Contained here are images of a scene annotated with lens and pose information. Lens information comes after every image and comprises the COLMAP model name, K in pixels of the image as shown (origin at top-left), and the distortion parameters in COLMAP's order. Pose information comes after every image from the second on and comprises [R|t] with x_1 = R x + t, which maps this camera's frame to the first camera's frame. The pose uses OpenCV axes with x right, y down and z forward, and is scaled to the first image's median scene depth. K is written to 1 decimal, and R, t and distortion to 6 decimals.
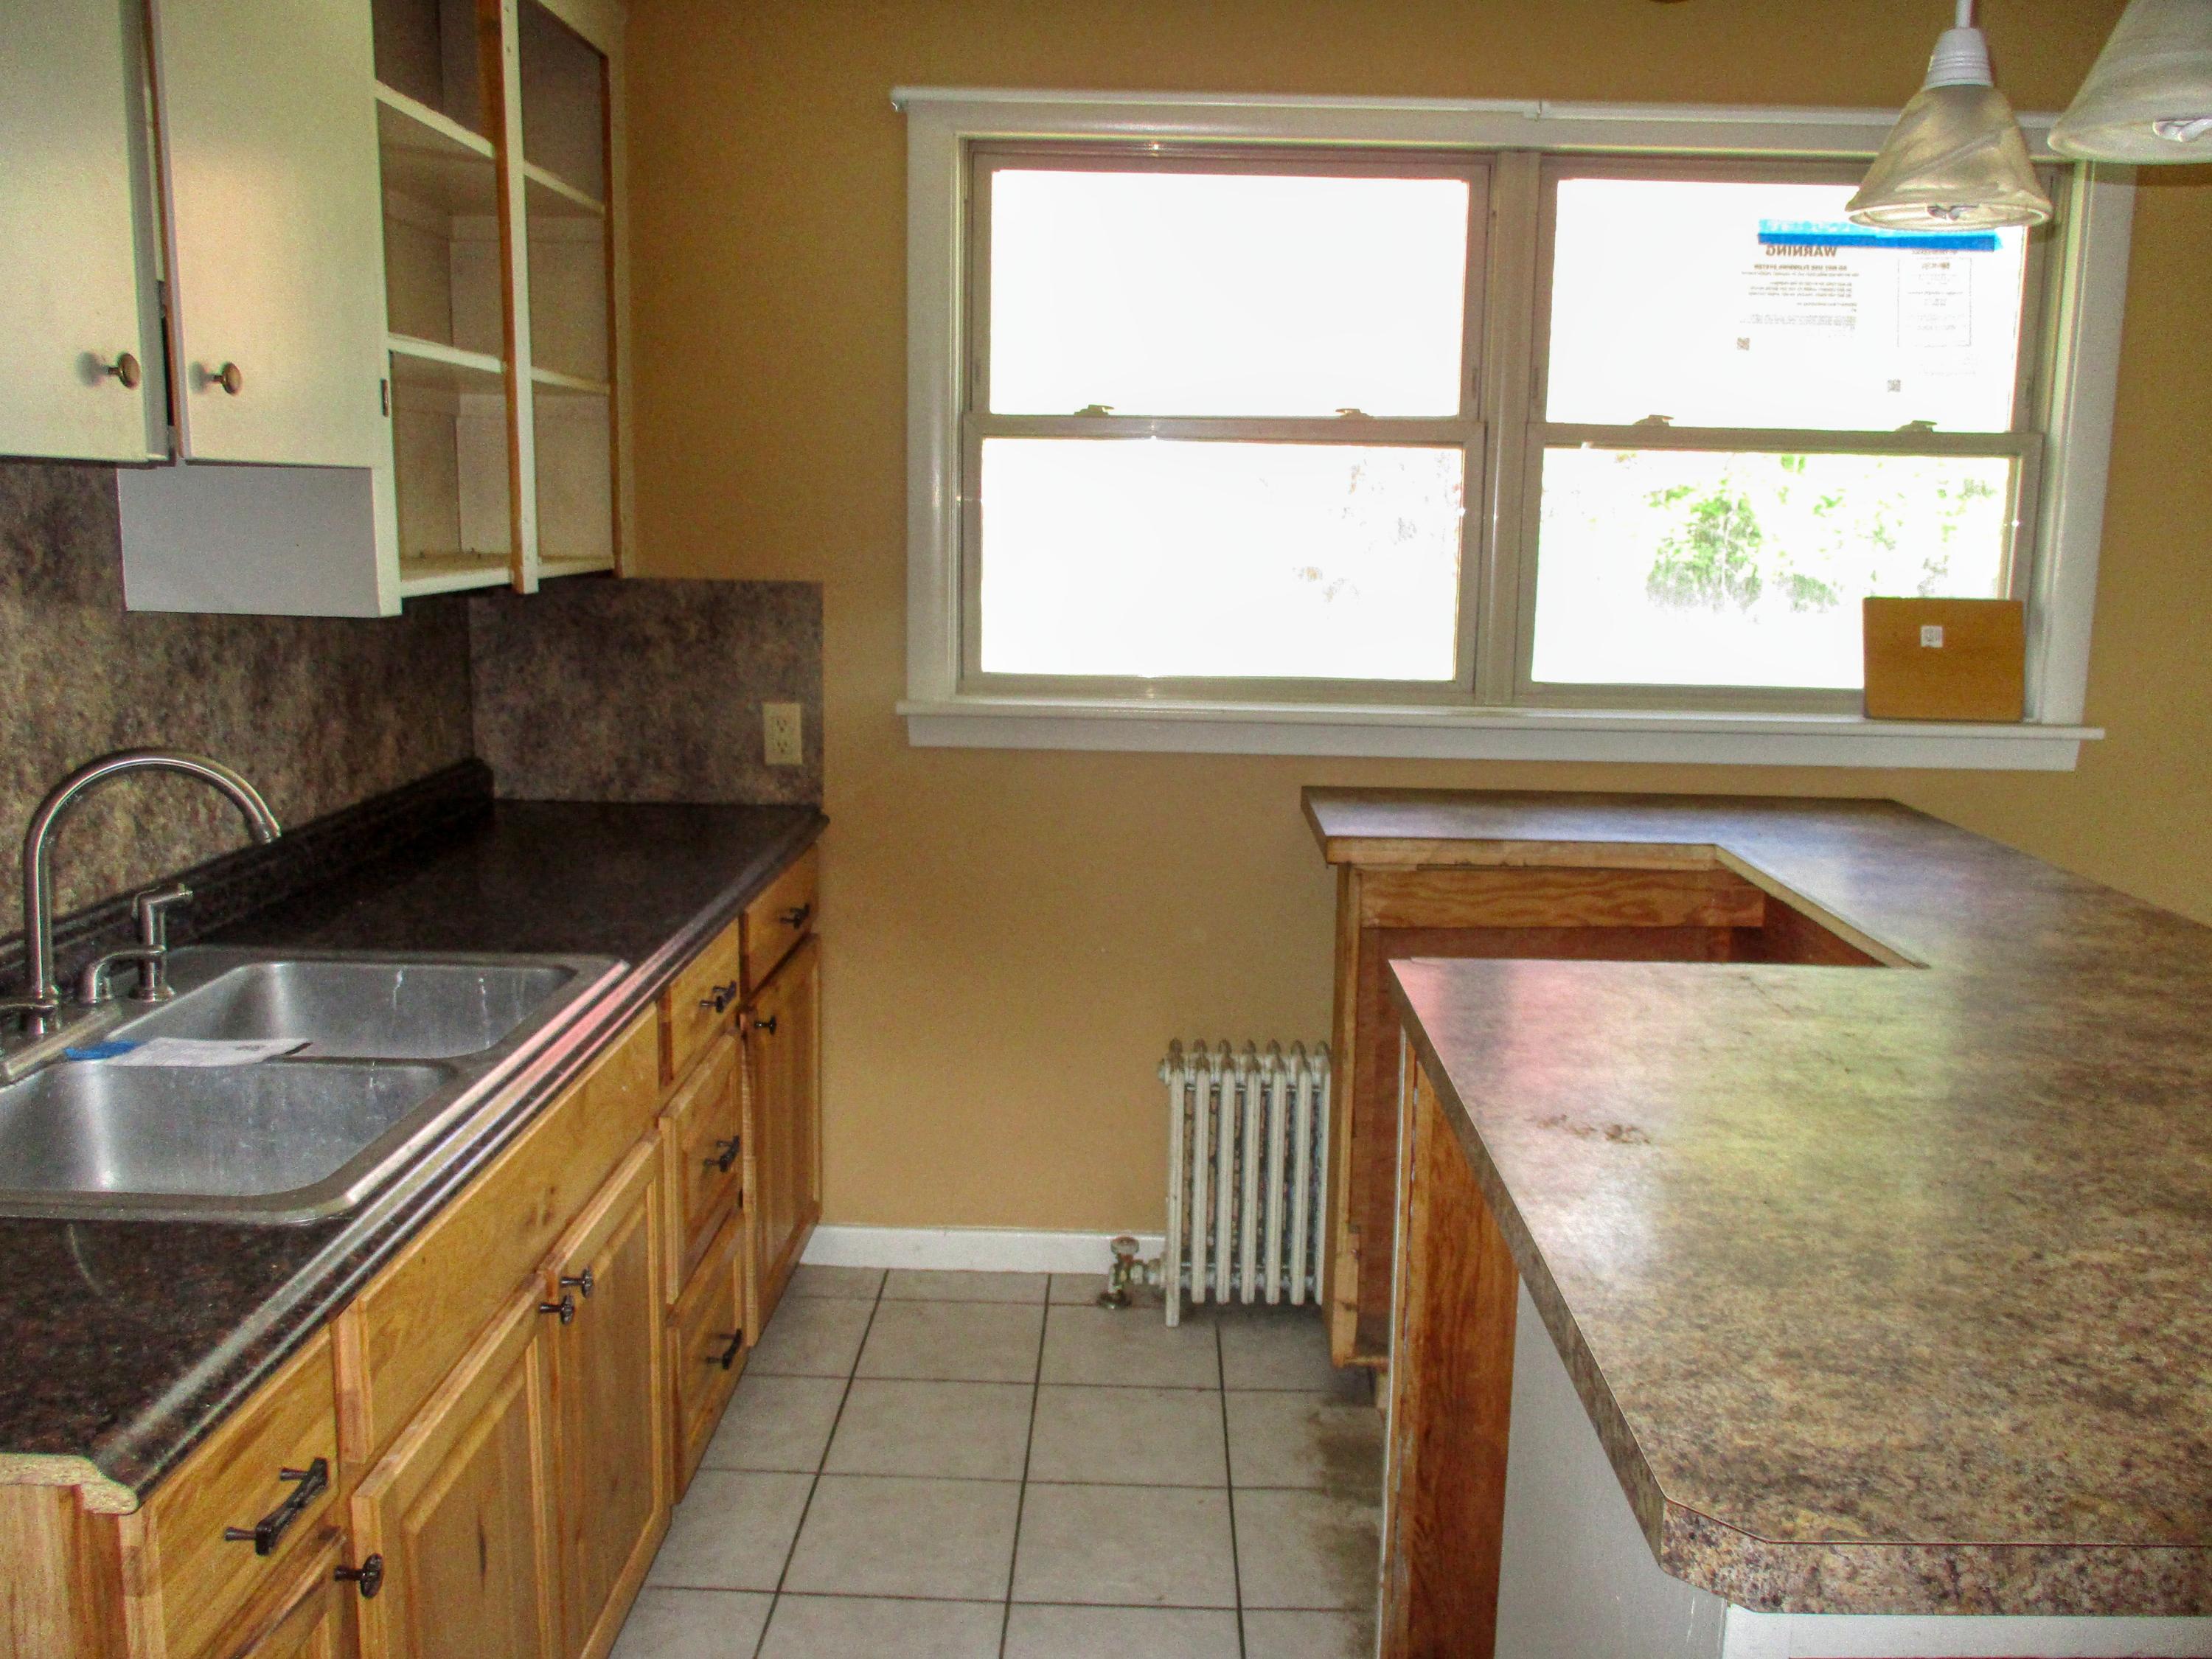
lens RADIAL K [[1808.1, 0, 1106.2], [0, 1808.1, 822.2], [0, 0, 1]] dist [-0.025852, -0.004110]
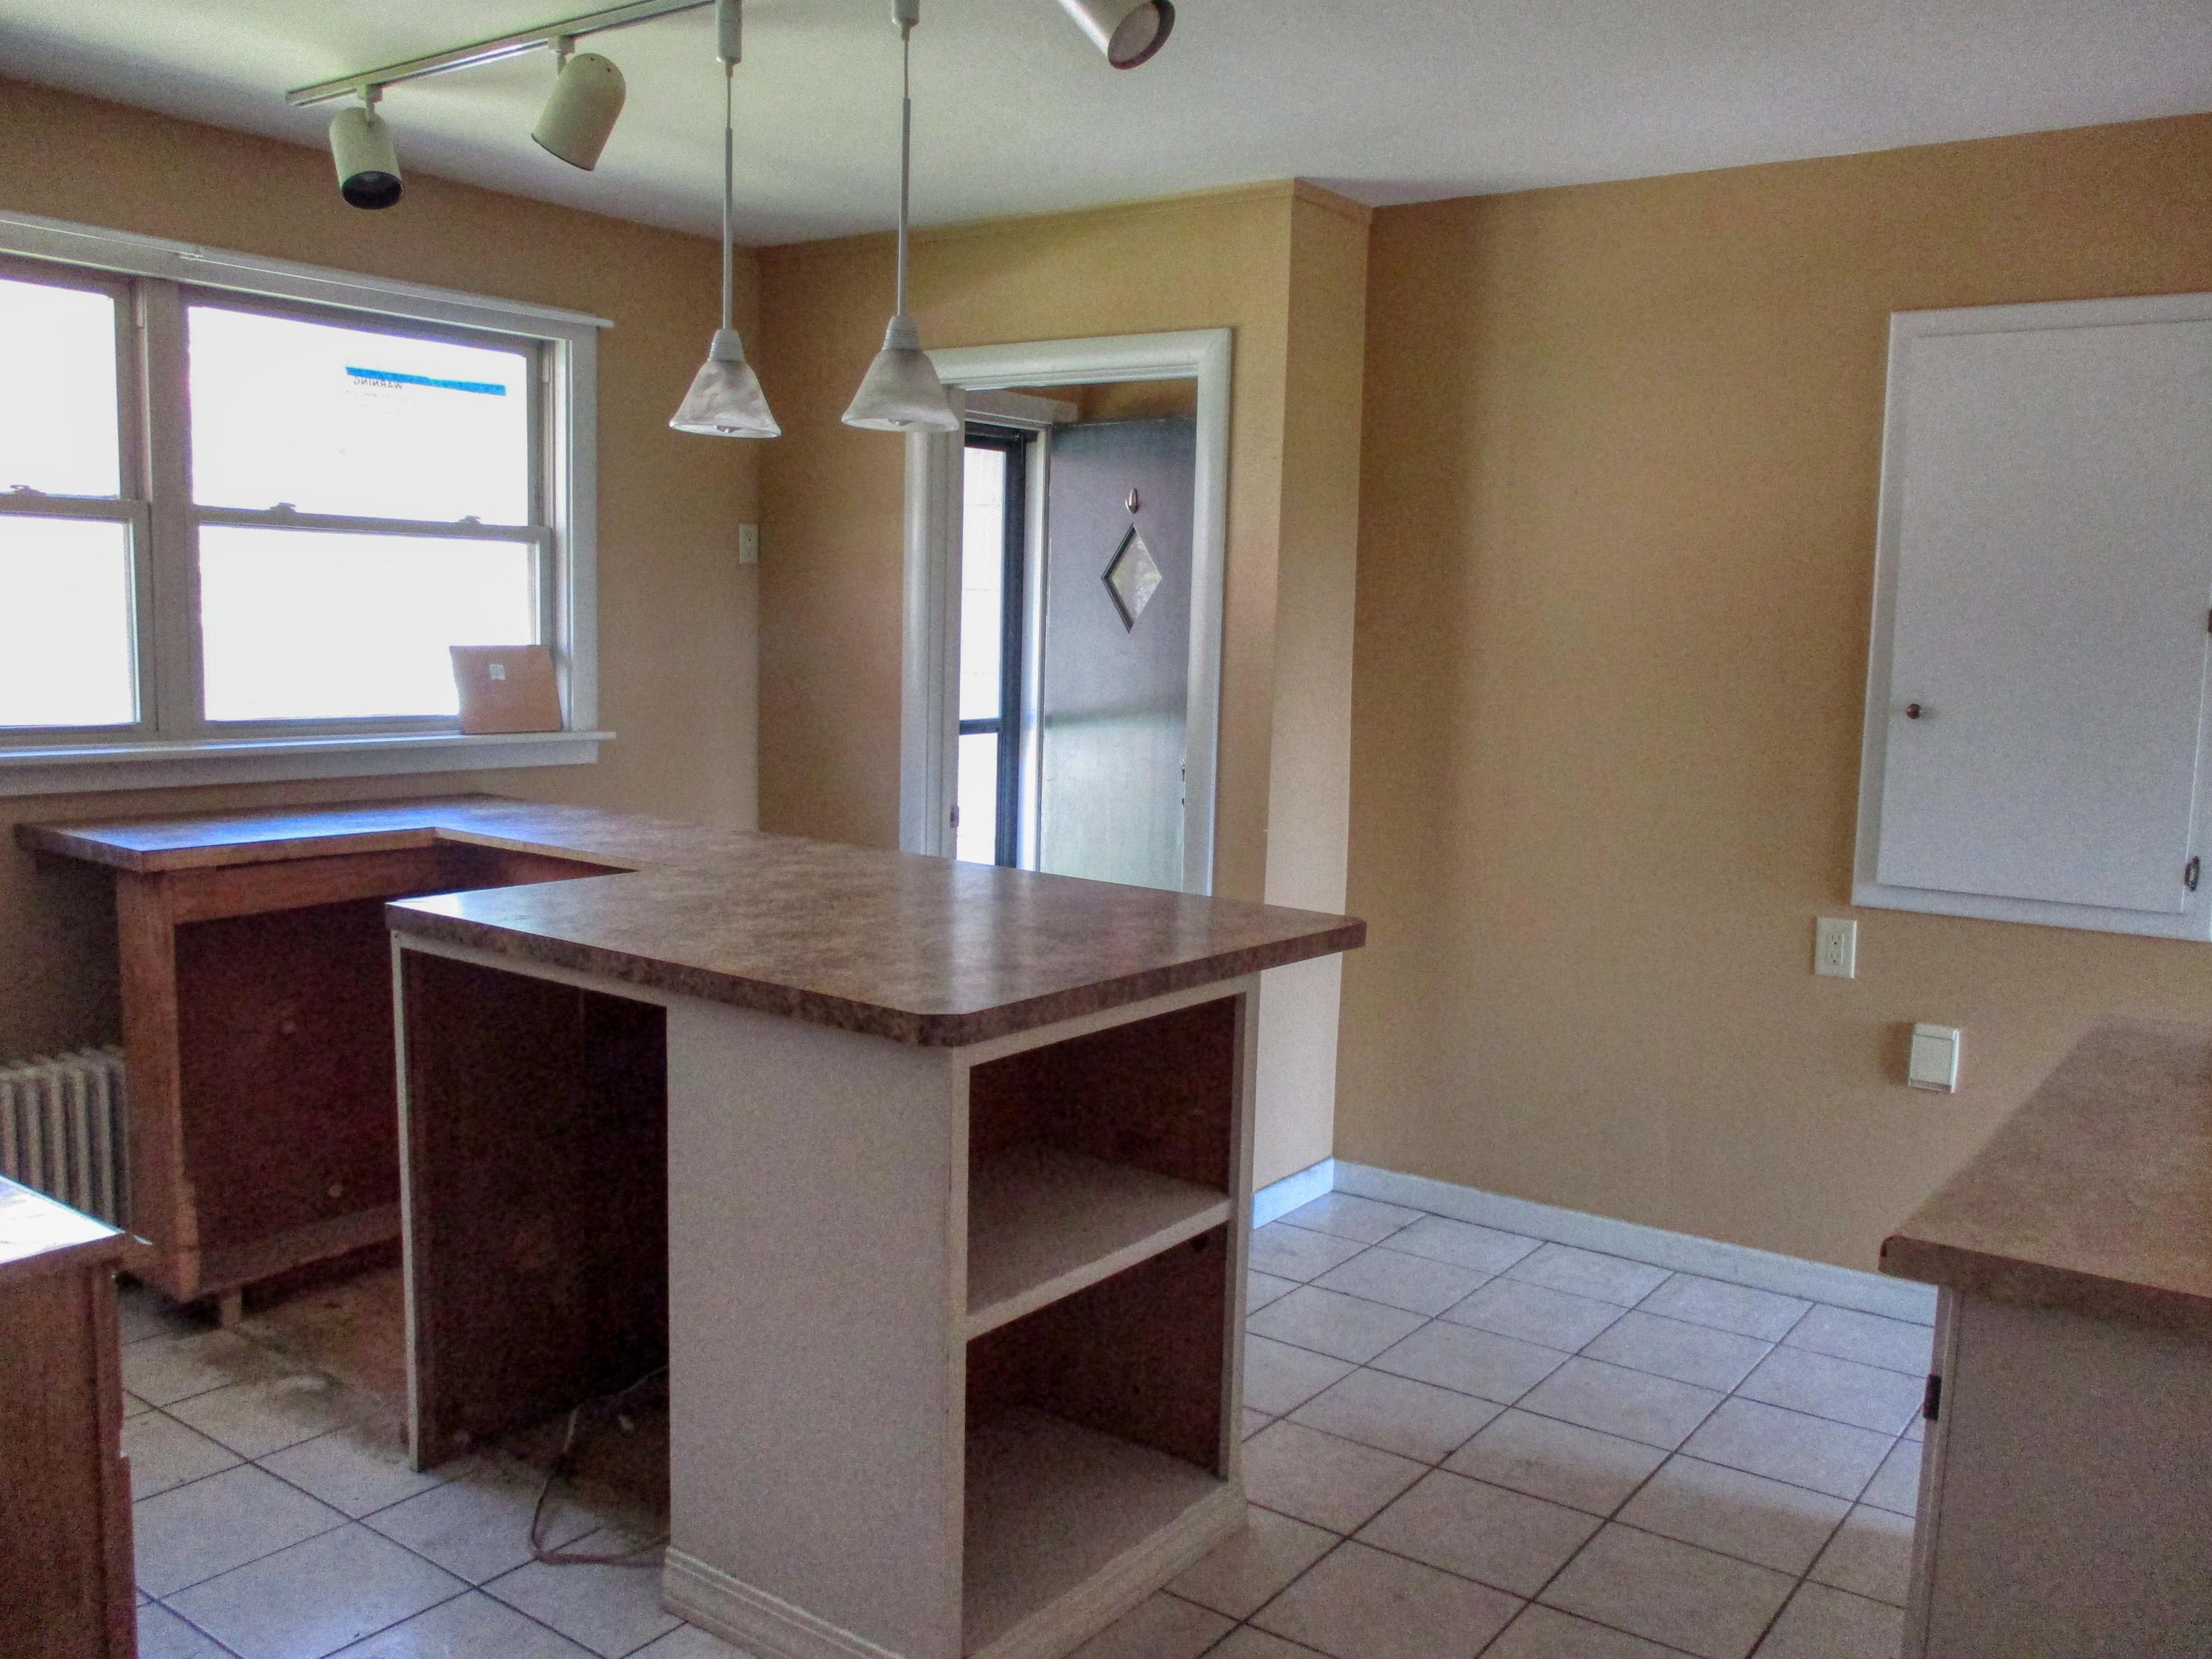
lens RADIAL K [[1808.1, 0, 1109.5], [0, 1808.1, 832.3], [0, 0, 1]] dist [-0.025852, -0.004110]
pose [[0.575311, -0.097943, 0.812050, -0.406352], [0.122747, 0.991900, 0.032672, 0.030985], [-0.808672, 0.080880, 0.582673, -0.175595]]
